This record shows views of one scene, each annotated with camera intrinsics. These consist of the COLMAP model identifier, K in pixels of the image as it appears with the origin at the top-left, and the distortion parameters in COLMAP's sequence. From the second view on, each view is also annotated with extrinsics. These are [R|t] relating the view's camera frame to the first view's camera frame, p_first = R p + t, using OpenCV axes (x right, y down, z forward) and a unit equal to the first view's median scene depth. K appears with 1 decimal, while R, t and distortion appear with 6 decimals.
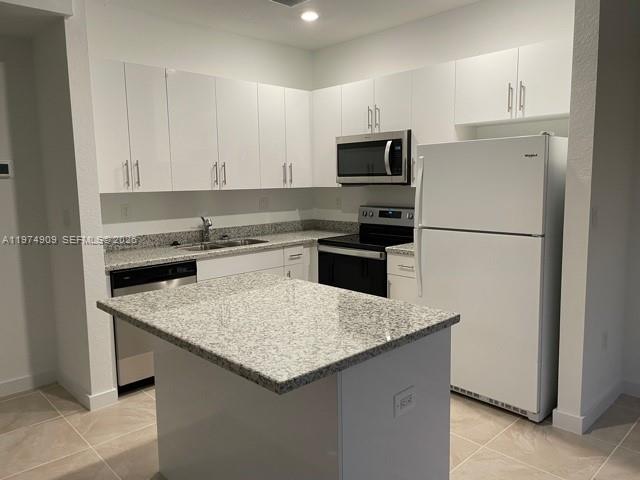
lens RADIAL K [[482.8, 0, 320.0], [0, 482.8, 240.0], [0, 0, 1]] dist [0.068946, -0.072886]
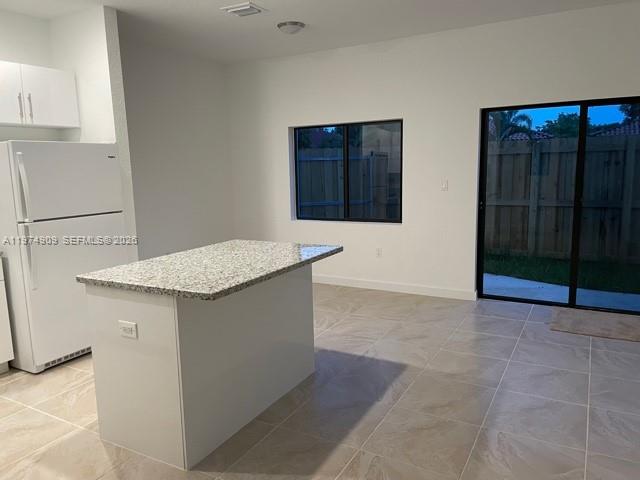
lens RADIAL K [[482.8, 0, 320.0], [0, 482.8, 240.0], [0, 0, 1]] dist [0.068946, -0.072886]
pose [[-0.296438, -0.123224, 0.947069, -0.974707], [0.145211, 0.974297, 0.172219, -0.078764], [-0.943948, 0.188577, -0.270925, 0.716833]]
